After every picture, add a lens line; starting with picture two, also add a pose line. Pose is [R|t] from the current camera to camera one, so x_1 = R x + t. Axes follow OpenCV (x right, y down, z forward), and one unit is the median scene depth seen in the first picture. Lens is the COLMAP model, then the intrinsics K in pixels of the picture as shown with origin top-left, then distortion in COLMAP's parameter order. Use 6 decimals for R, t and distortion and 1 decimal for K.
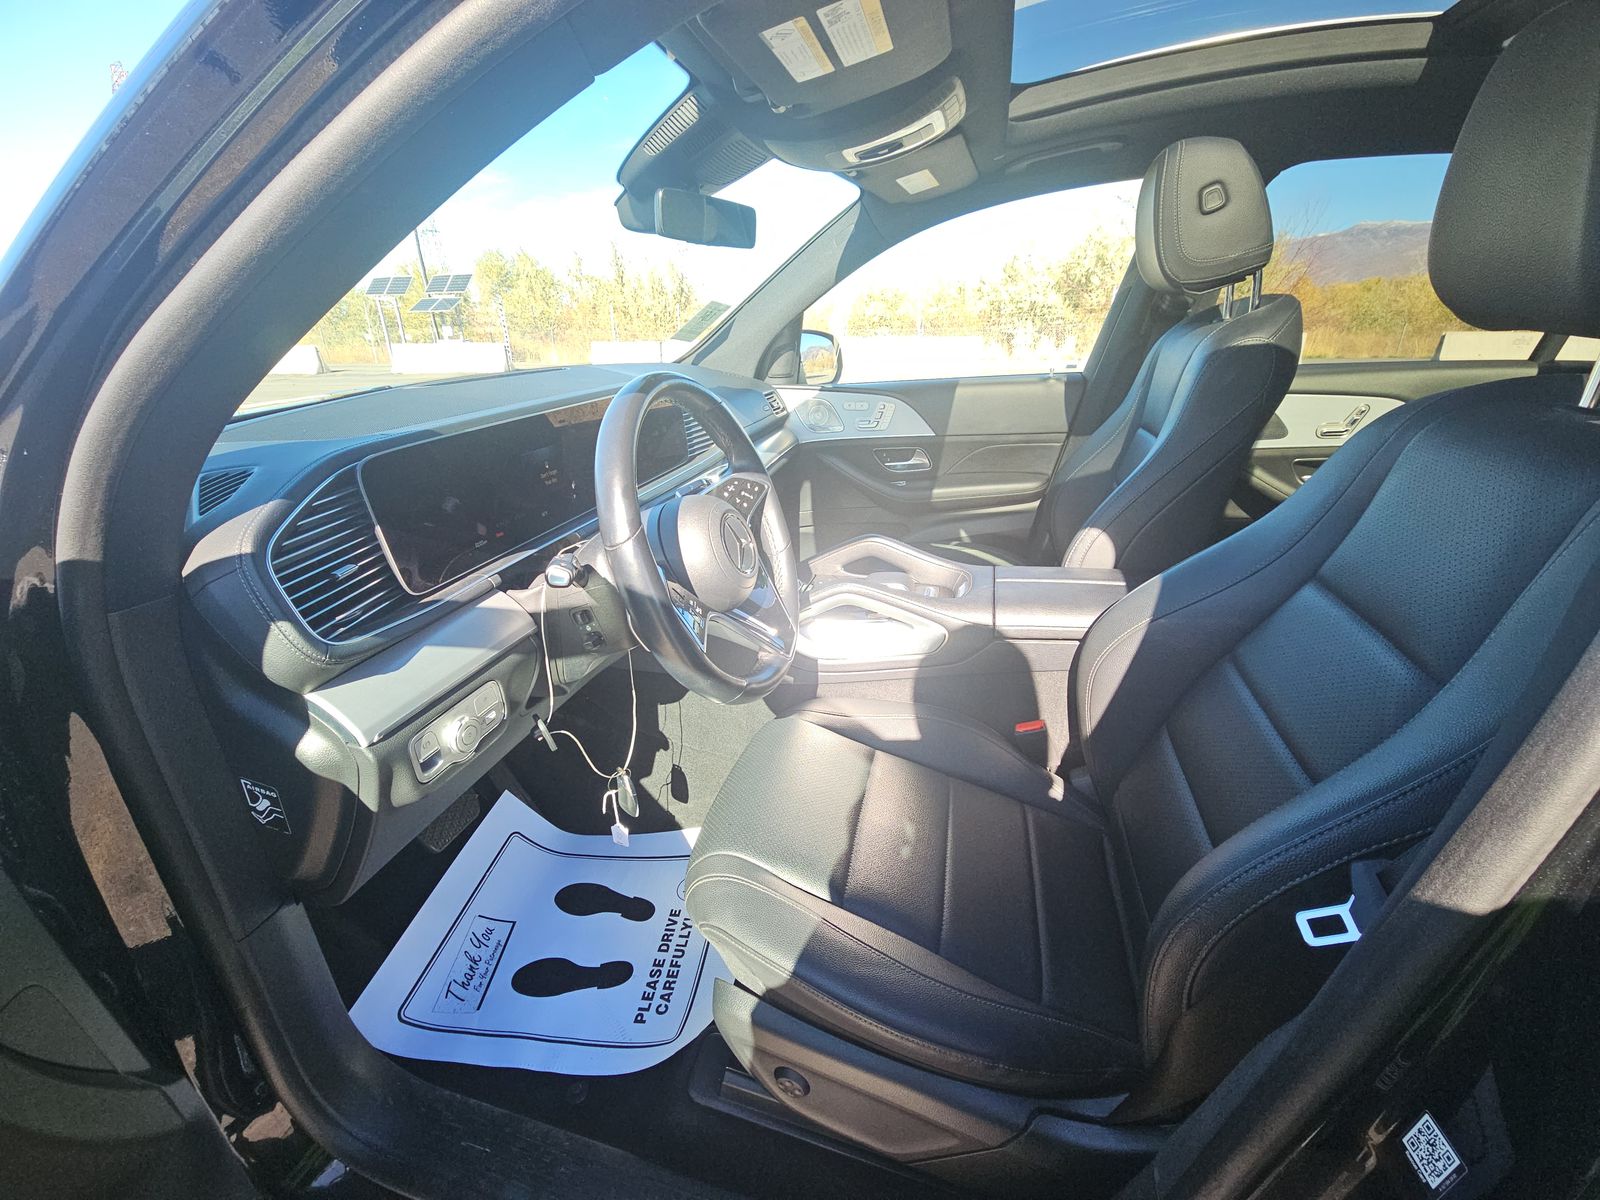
lens RADIAL K [[646.1, 0, 801.8], [0, 646.1, 599.6], [0, 0, 1]] dist [-0.001867, -0.000736]
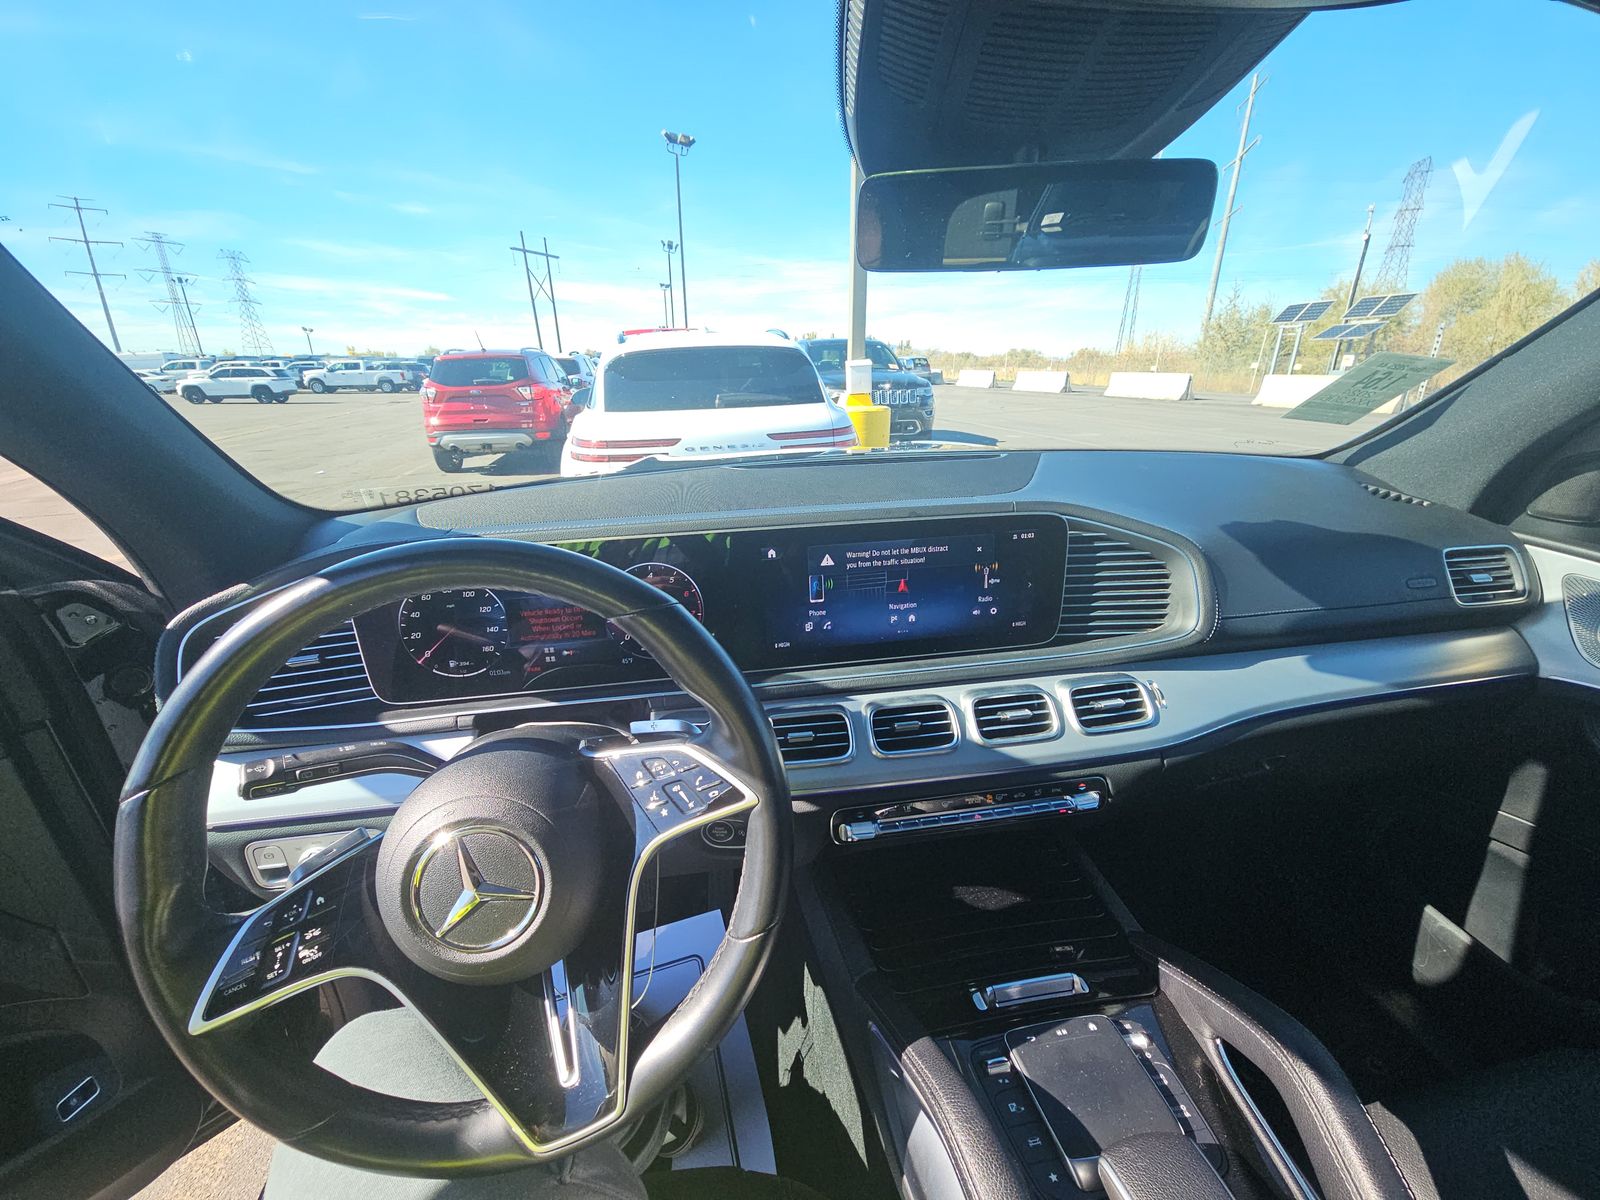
lens RADIAL K [[646.1, 0, 797.4], [0, 646.1, 606.8], [0, 0, 1]] dist [-0.001867, -0.000736]
pose [[0.406454, 0.328879, -0.852428, 0.171521], [-0.352307, 0.917236, 0.185896, -0.223467], [0.843015, 0.224758, 0.488681, 0.431800]]
